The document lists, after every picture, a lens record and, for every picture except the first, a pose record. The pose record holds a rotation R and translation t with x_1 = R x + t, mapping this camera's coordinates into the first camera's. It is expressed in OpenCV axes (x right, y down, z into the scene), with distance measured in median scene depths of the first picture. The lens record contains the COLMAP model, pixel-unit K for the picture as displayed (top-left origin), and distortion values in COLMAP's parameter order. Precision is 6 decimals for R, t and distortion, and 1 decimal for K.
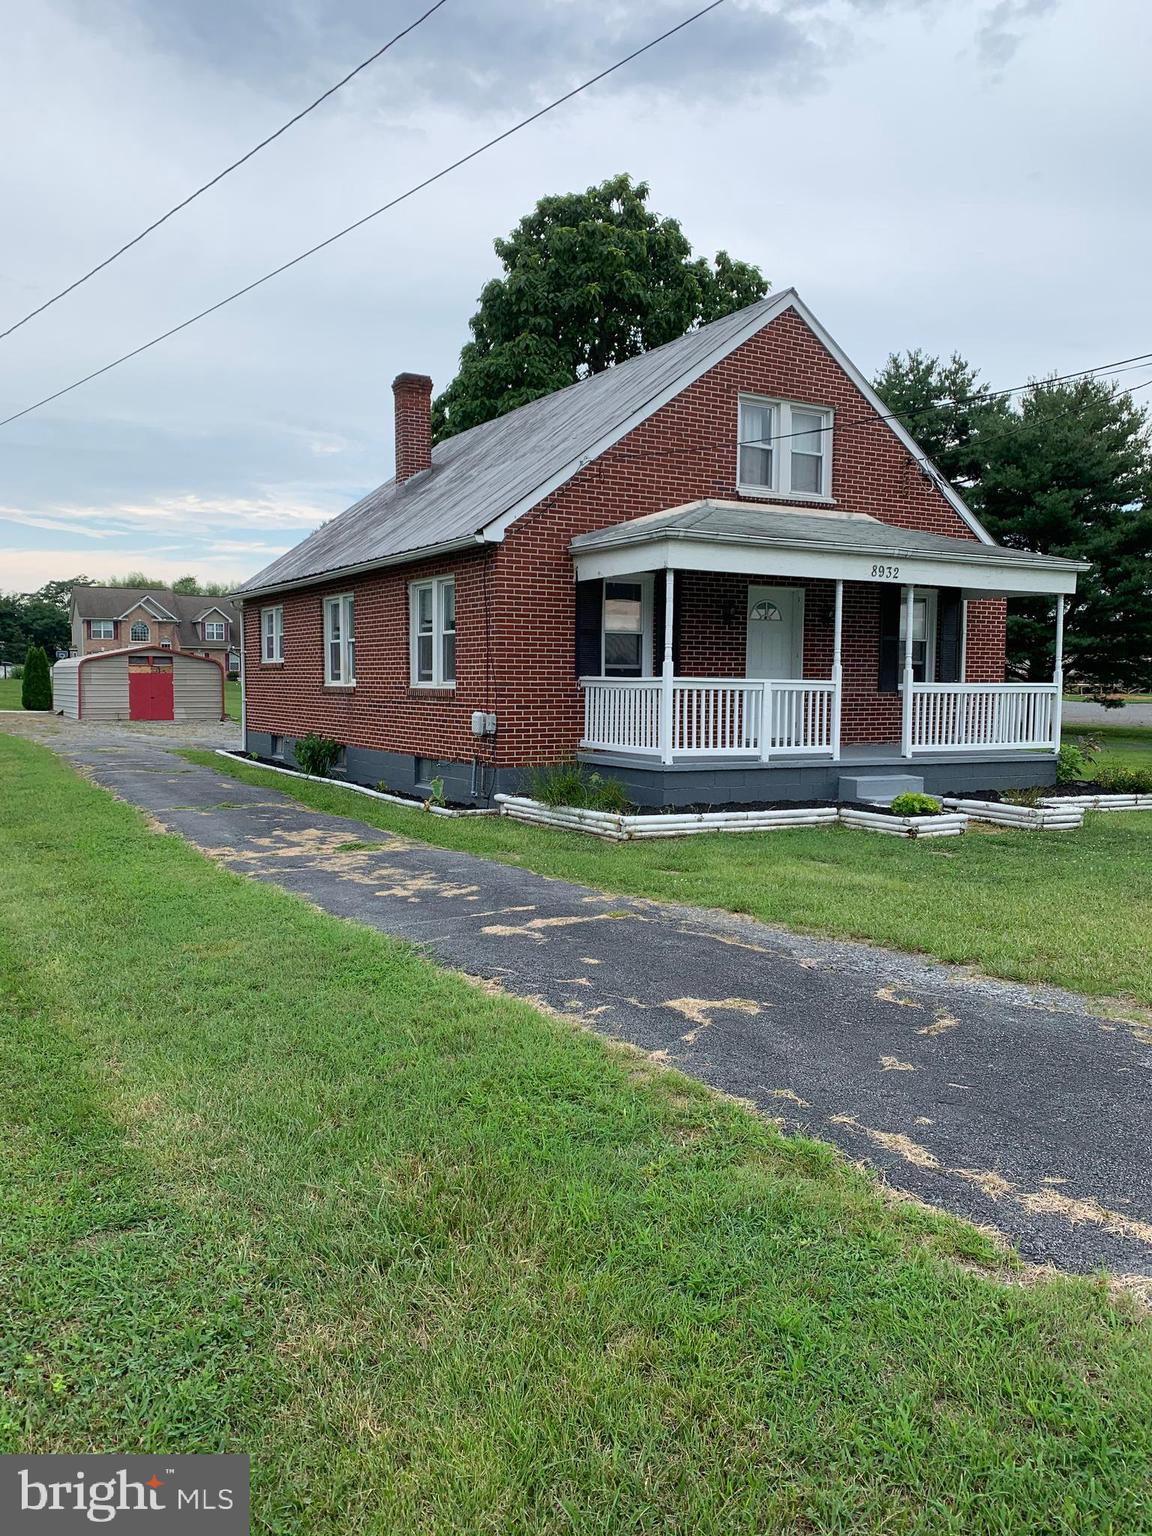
lens RADIAL K [[1180.7, 0, 576.0], [0, 1180.7, 768.0], [0, 0, 1]] dist [0.054965, -0.023545]
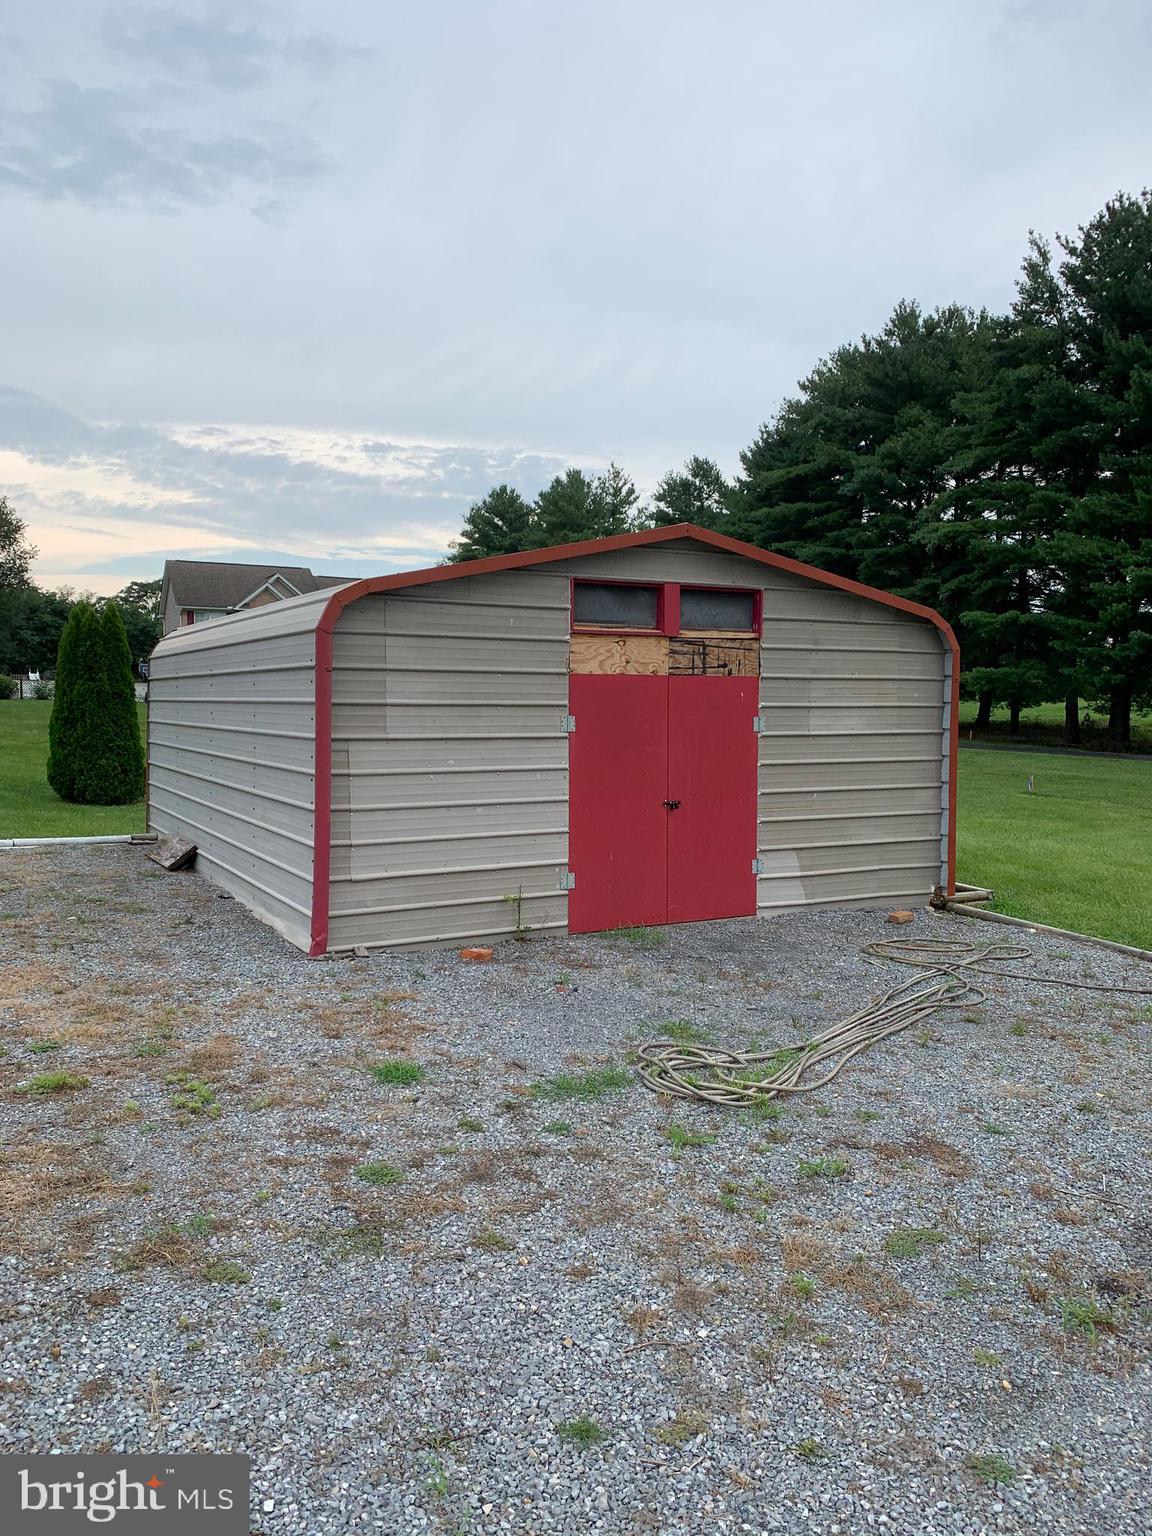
lens RADIAL K [[1180.7, 0, 576.0], [0, 1180.7, 768.0], [0, 0, 1]] dist [0.054965, -0.023545]
pose [[0.998467, 0.004781, -0.055142, -0.357947], [-0.005778, 0.999822, -0.017946, -0.061083], [0.055047, 0.018237, 0.998317, 0.805311]]
